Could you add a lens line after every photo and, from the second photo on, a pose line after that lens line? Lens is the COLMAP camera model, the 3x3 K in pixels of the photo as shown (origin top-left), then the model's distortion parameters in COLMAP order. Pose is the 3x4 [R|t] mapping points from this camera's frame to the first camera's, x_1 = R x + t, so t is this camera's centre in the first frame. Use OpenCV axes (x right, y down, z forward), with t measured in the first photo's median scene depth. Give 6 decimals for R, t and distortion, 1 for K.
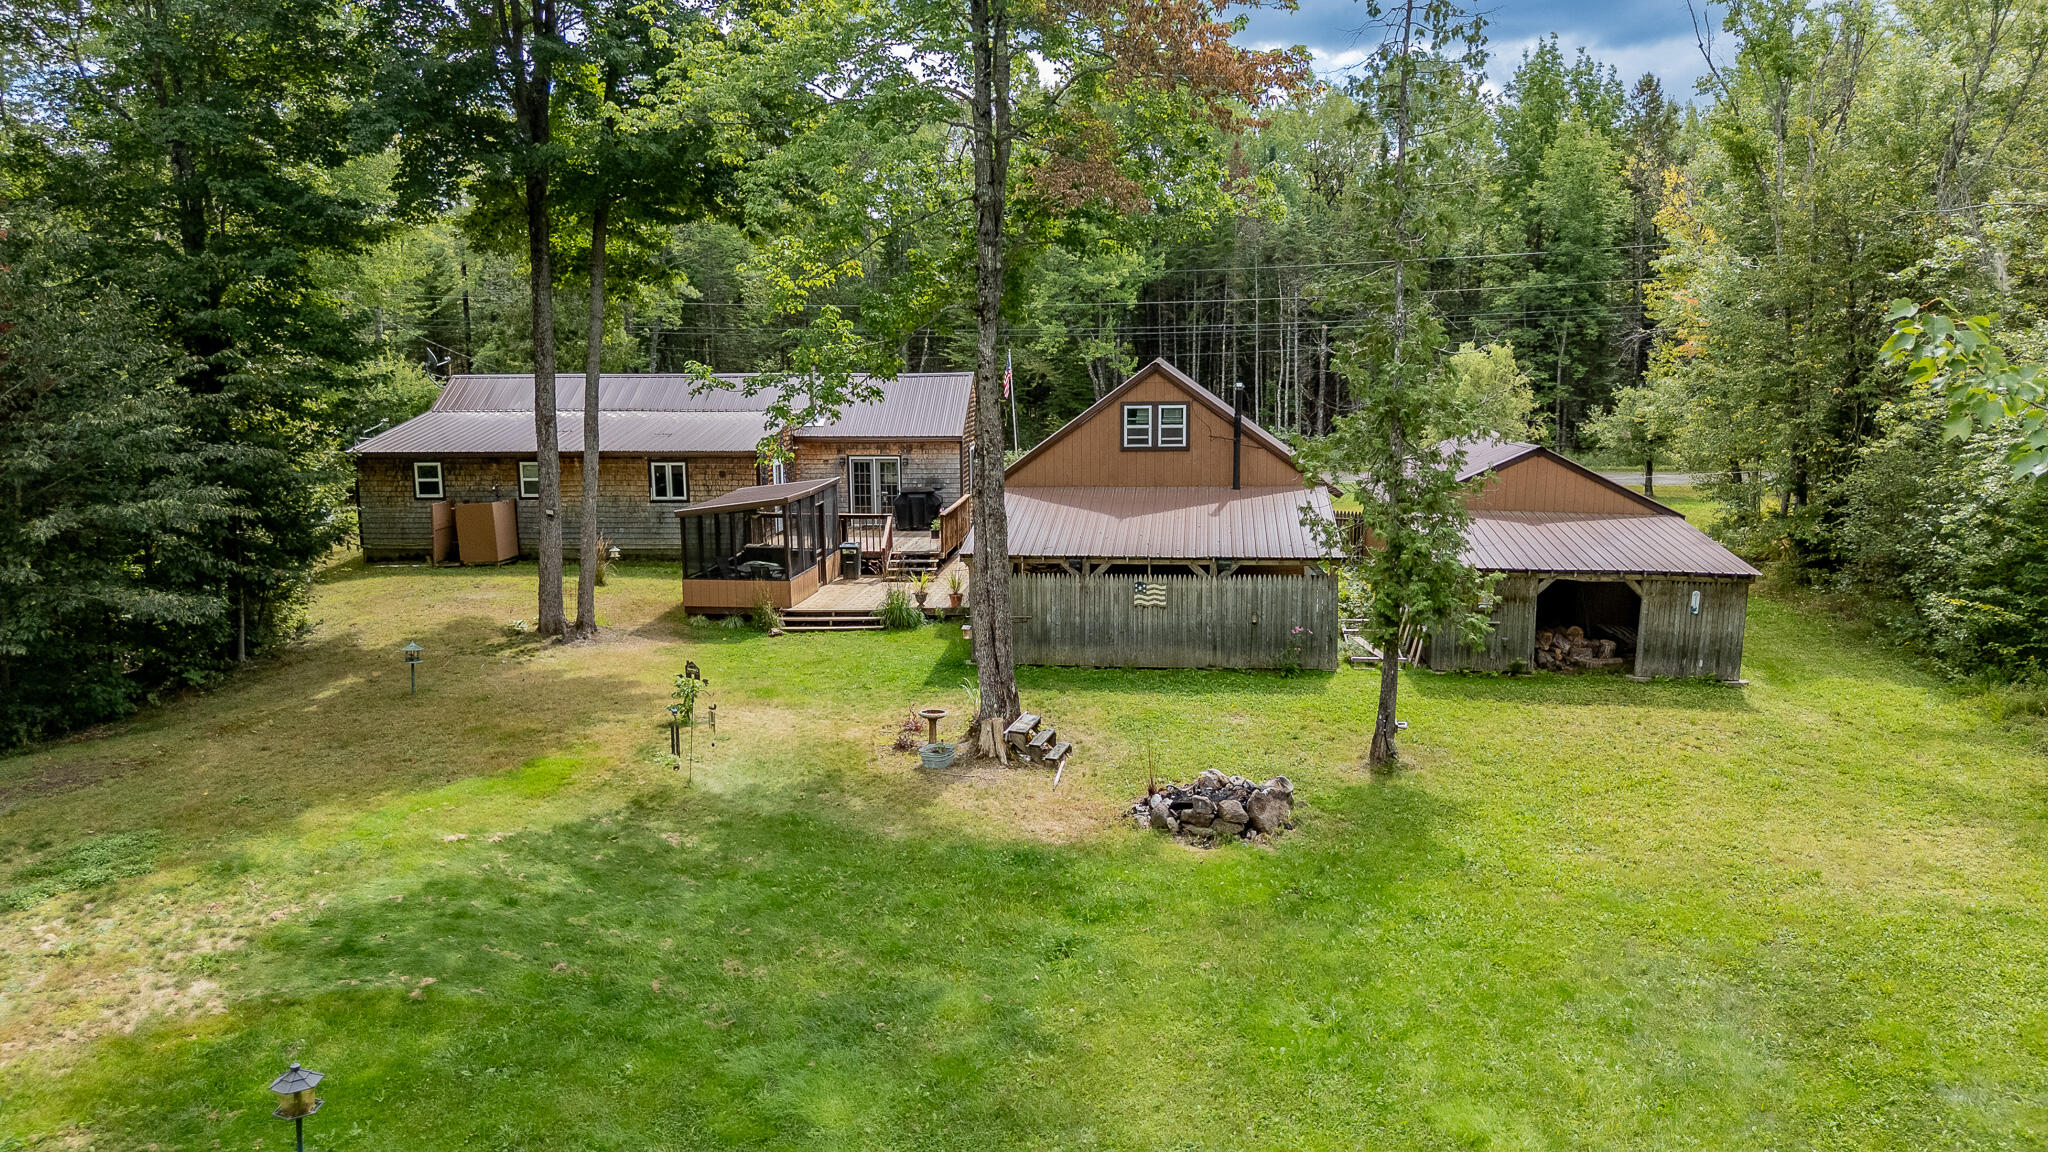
lens RADIAL K [[1498.0, 0, 1024.0], [0, 1498.0, 576.0], [0, 0, 1]] dist [0.090867, -0.117121]
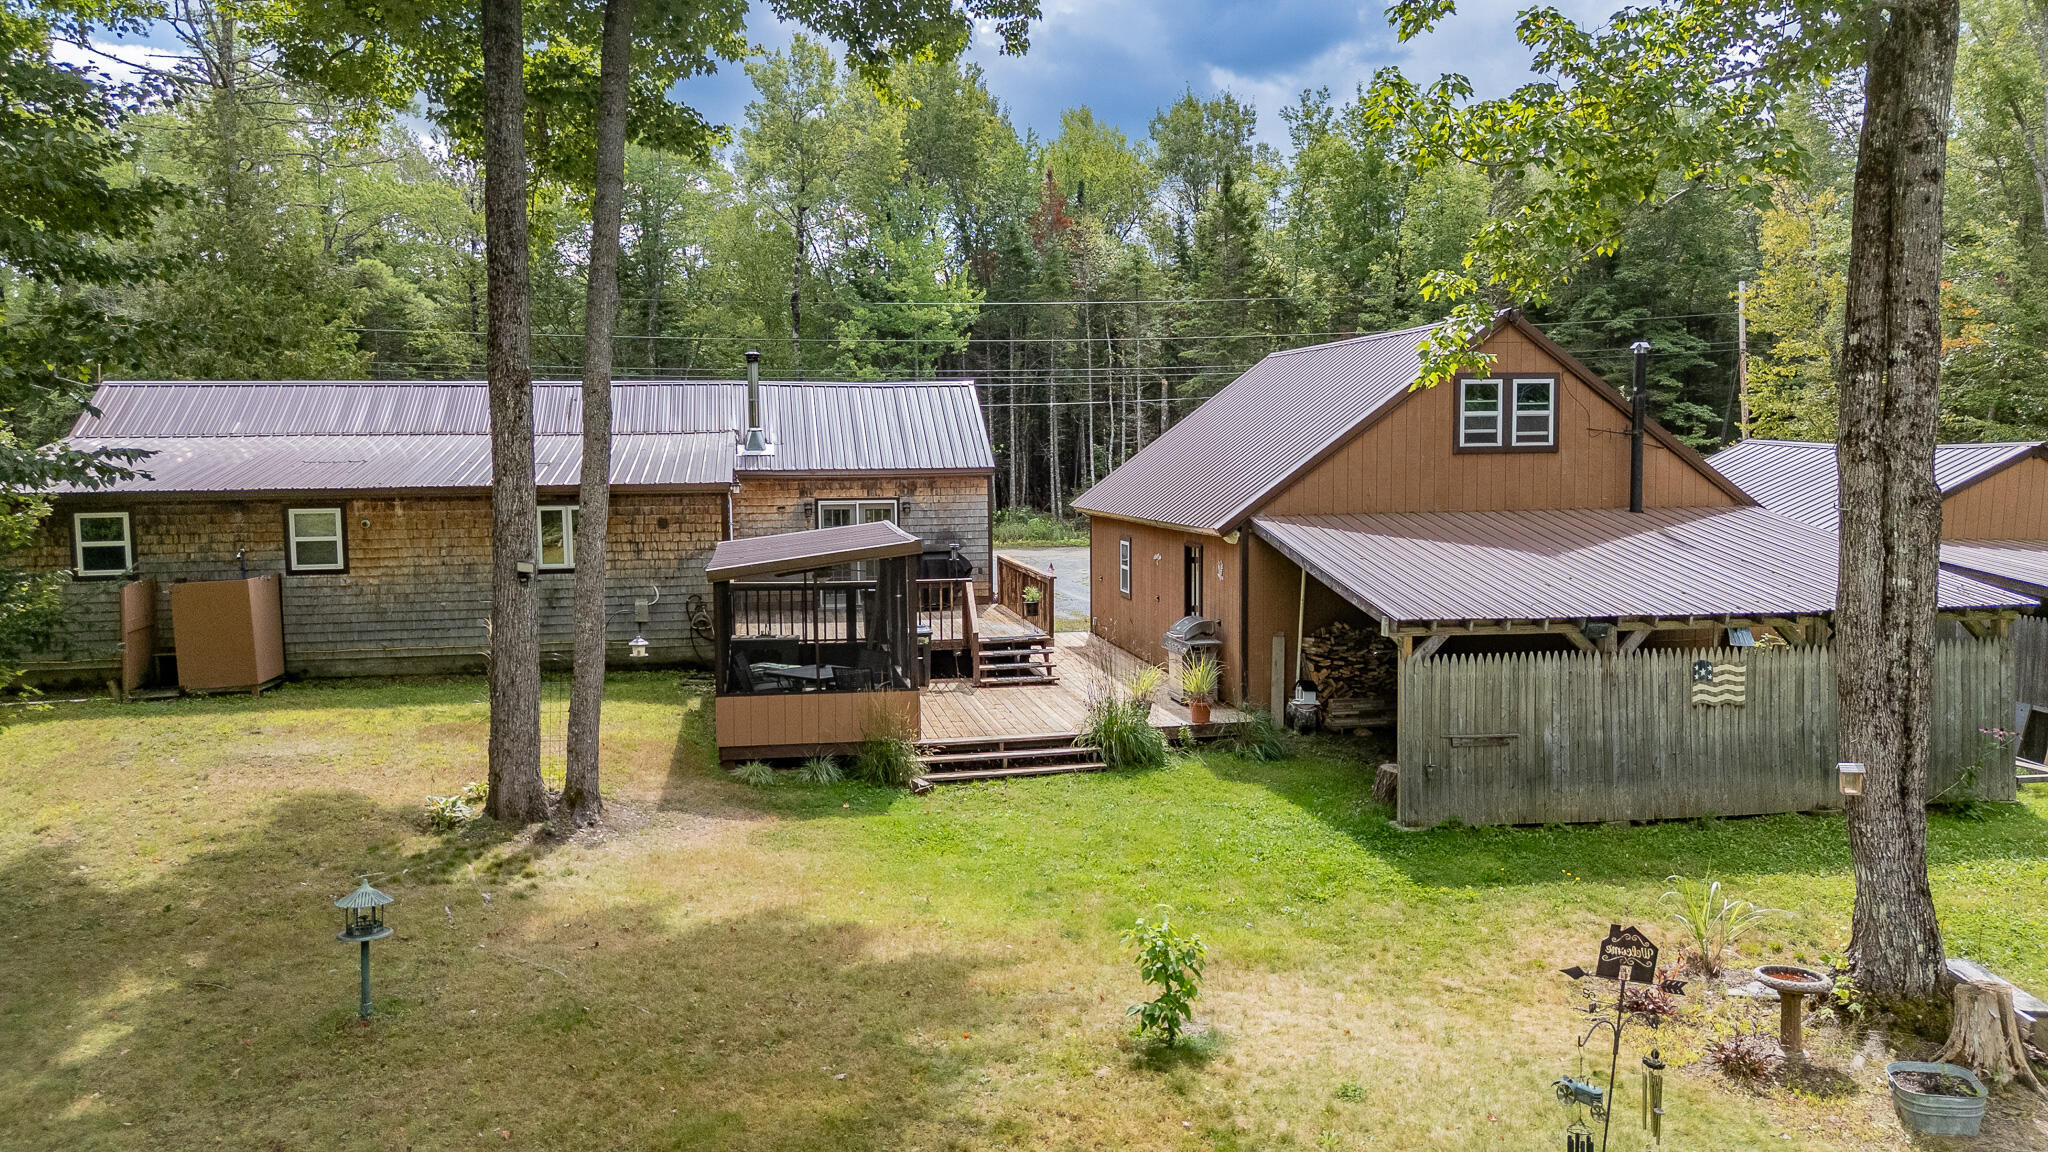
lens RADIAL K [[1498.0, 0, 1024.0], [0, 1498.0, 576.0], [0, 0, 1]] dist [0.090867, -0.117121]
pose [[0.961716, -0.023371, 0.273050, -0.274020], [0.042707, 0.996965, -0.065085, -0.001302], [-0.270700, 0.074254, 0.959796, 0.463419]]
